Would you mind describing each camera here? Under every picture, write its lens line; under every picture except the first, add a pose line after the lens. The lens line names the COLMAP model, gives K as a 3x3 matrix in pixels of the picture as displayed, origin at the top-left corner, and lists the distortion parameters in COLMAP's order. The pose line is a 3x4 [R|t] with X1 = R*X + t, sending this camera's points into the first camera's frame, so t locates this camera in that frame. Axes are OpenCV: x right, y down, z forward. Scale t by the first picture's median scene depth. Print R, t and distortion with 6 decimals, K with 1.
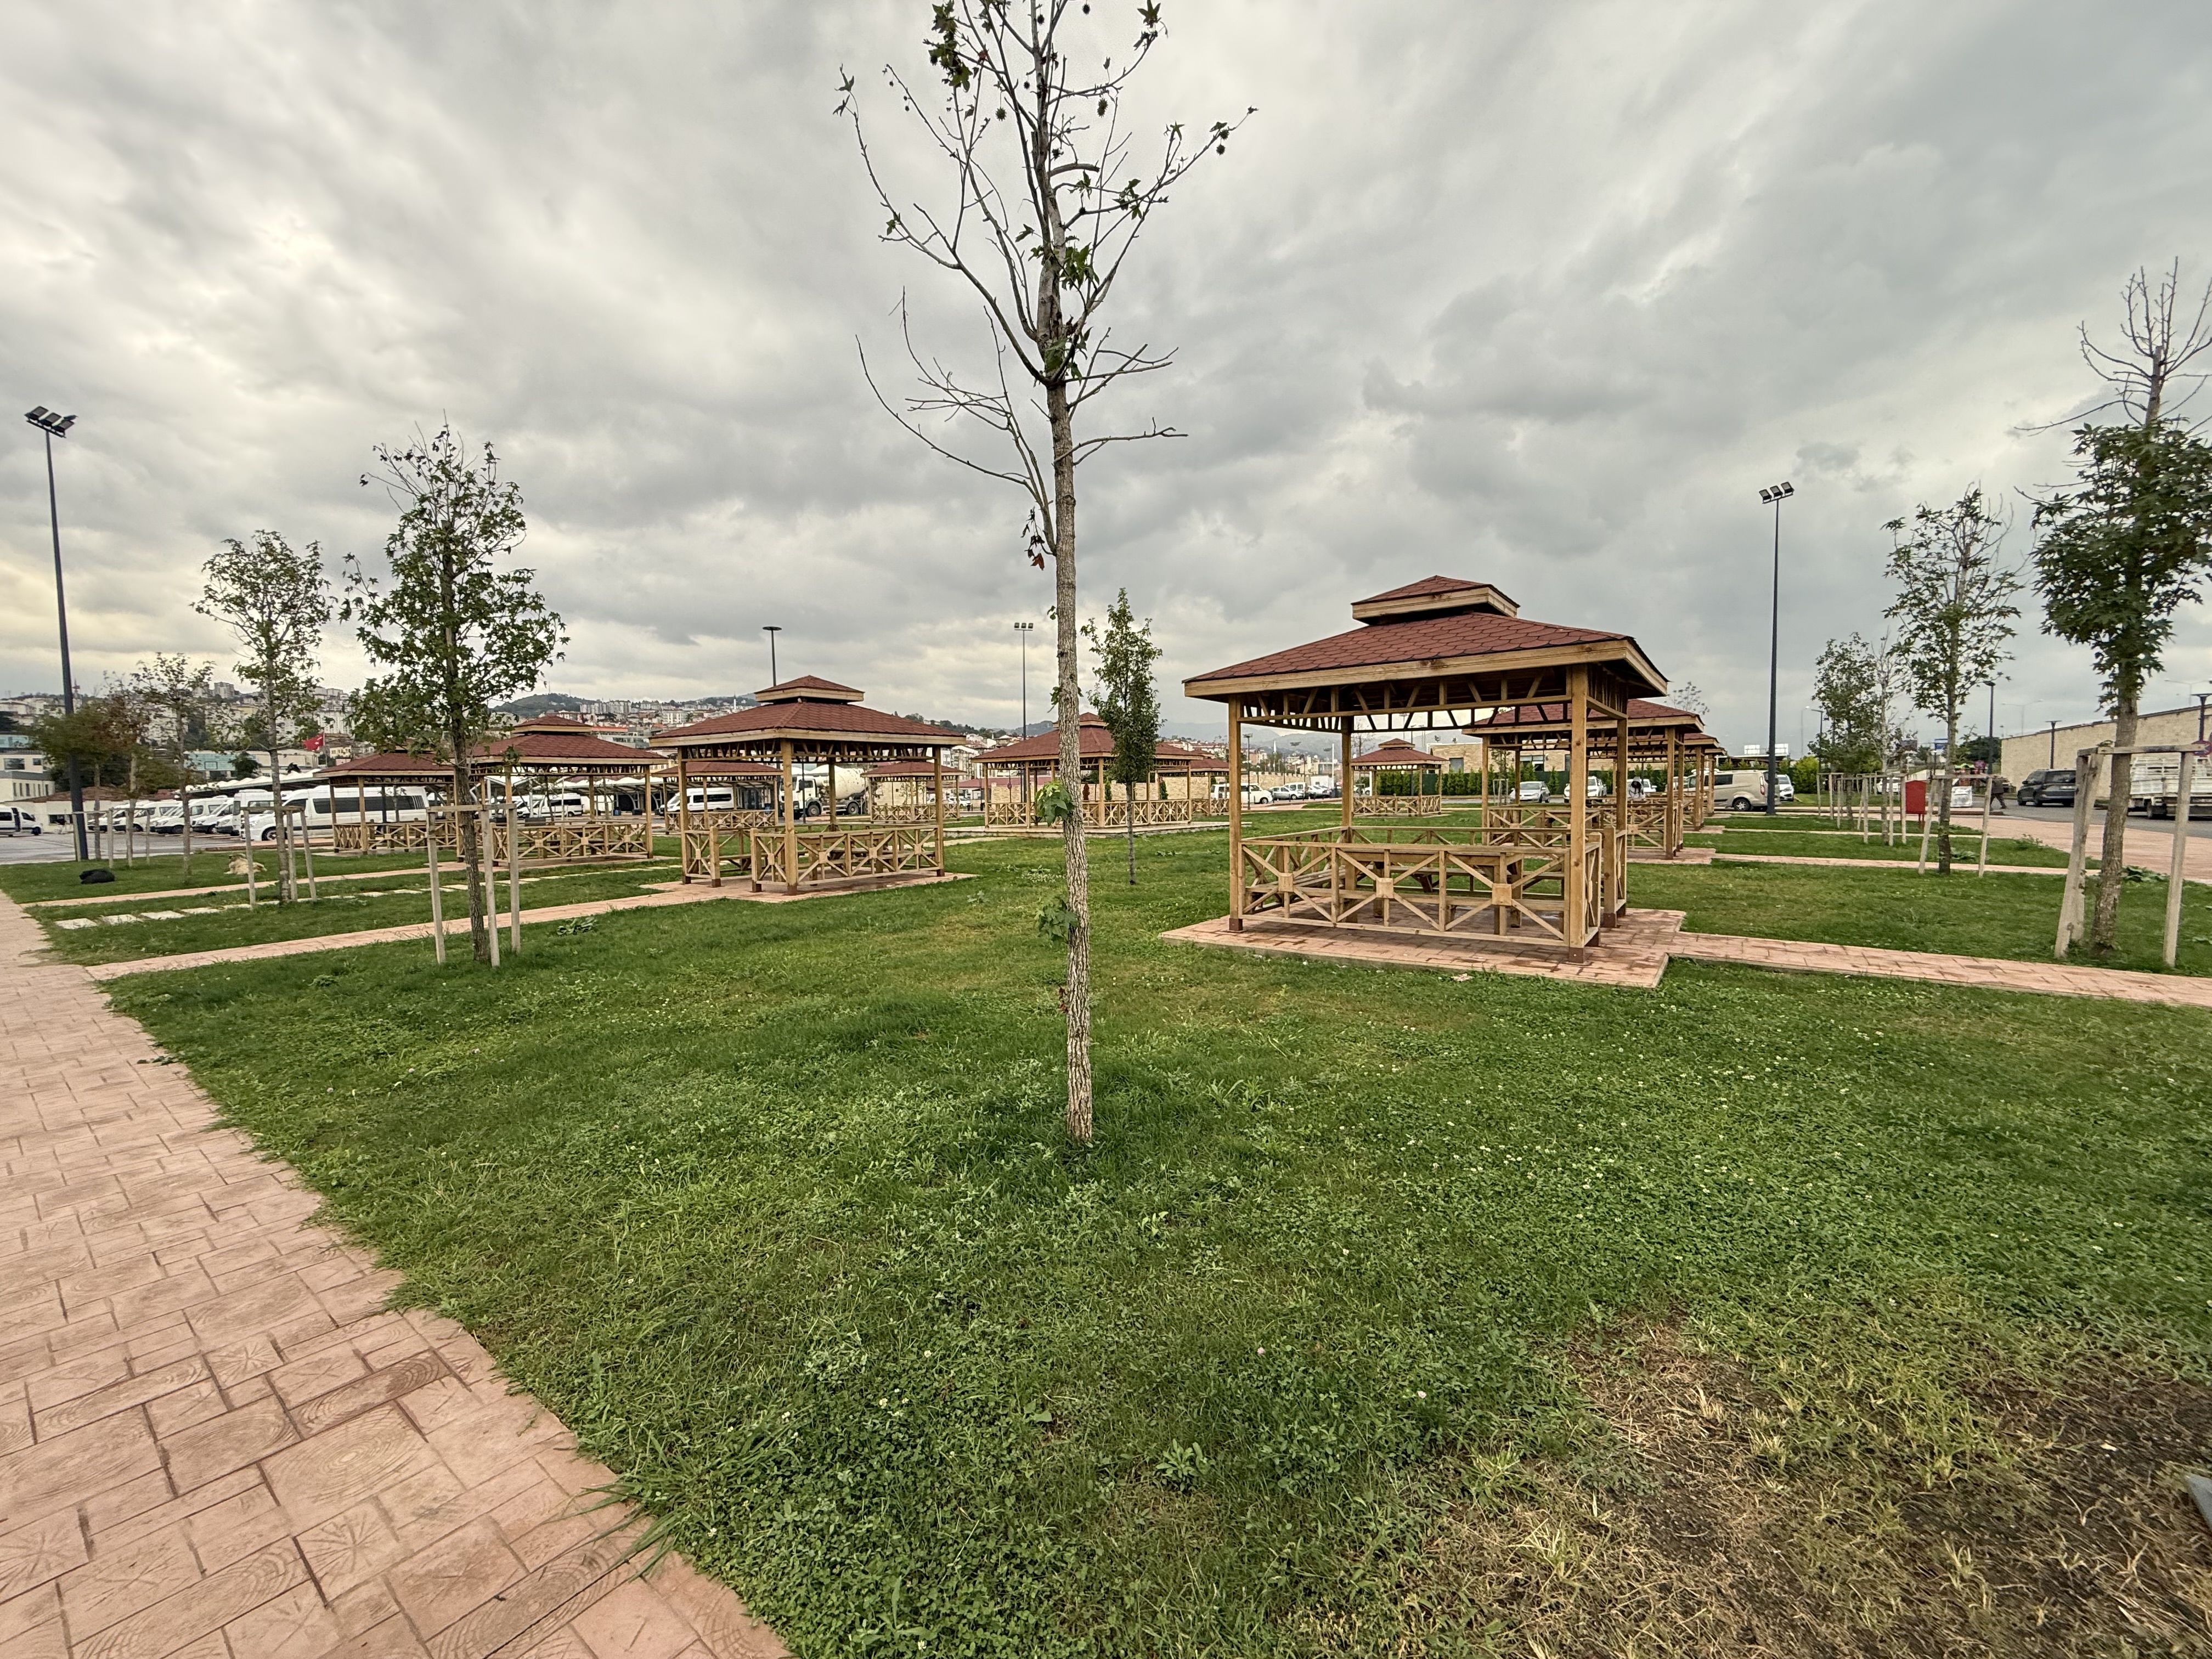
lens RADIAL K [[880.2, 0, 1106.0], [0, 880.2, 829.5], [0, 0, 1]] dist [-0.000011, -0.000333]
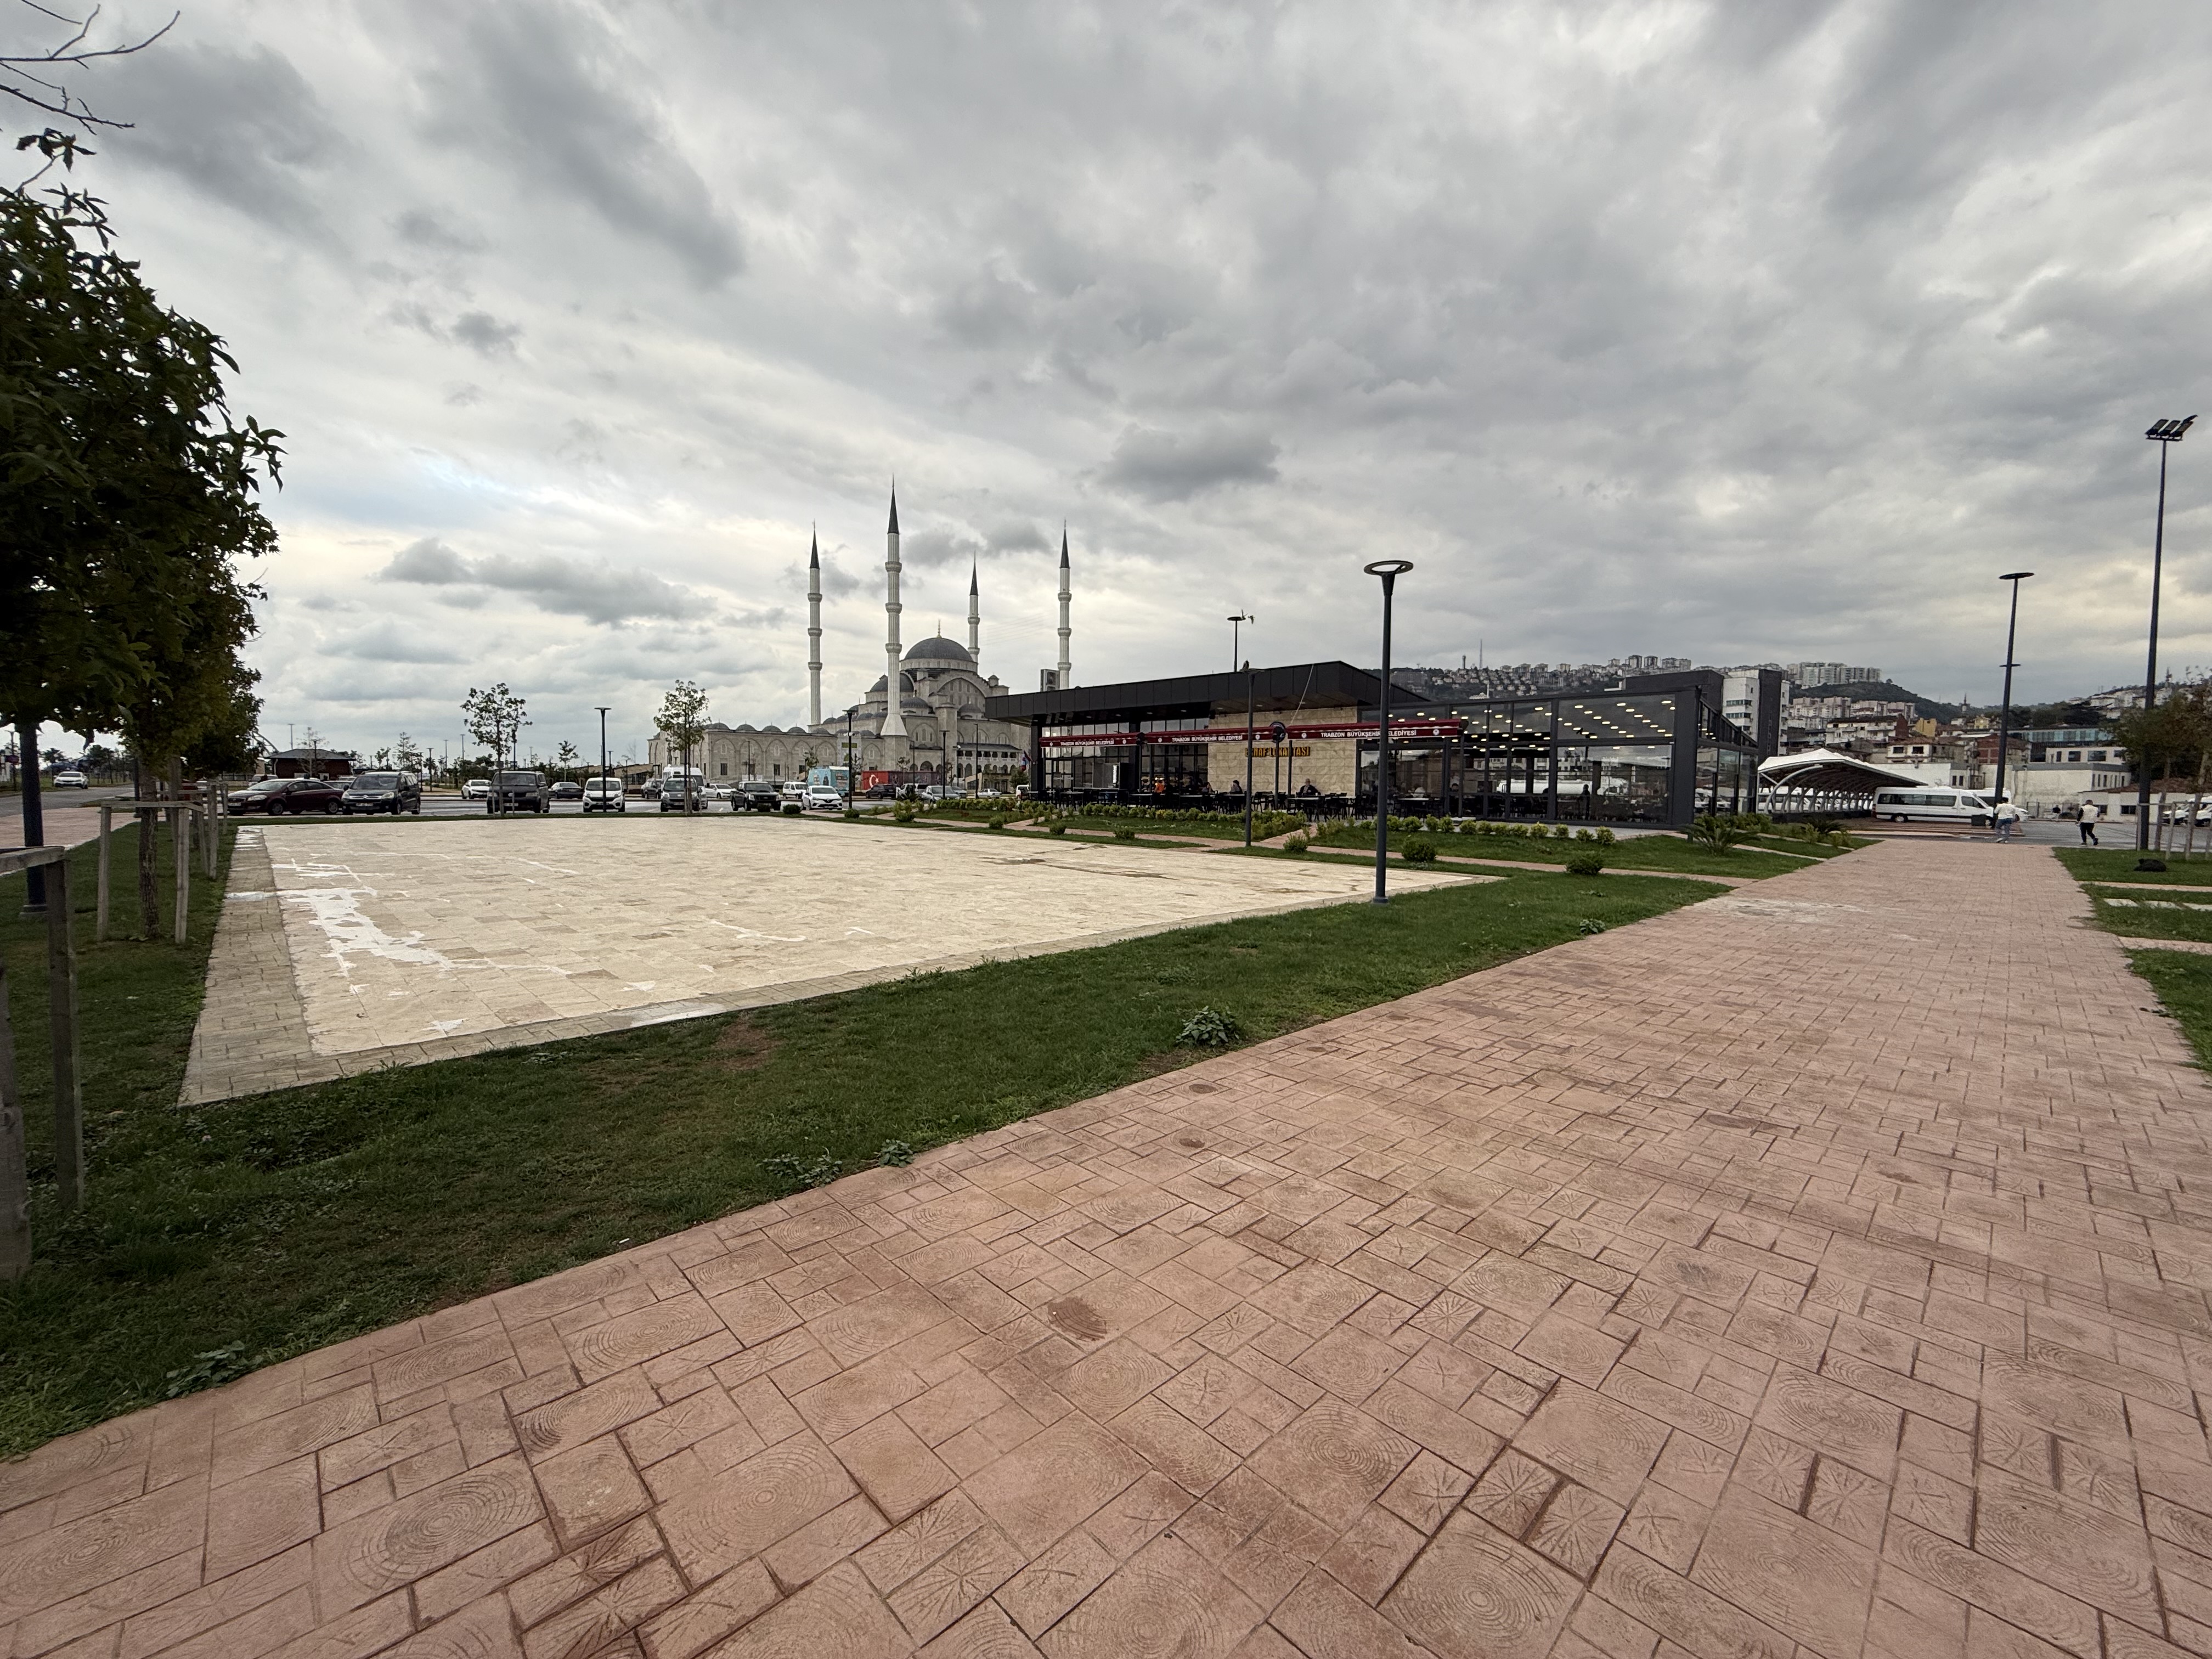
lens RADIAL K [[880.2, 0, 1106.0], [0, 880.2, 829.5], [0, 0, 1]] dist [-0.000011, -0.000333]
pose [[-0.162876, 0.063593, -0.984595, 0.145476], [-0.053721, 0.995869, 0.073208, 0.000567], [0.985183, 0.064817, -0.158786, -0.108456]]
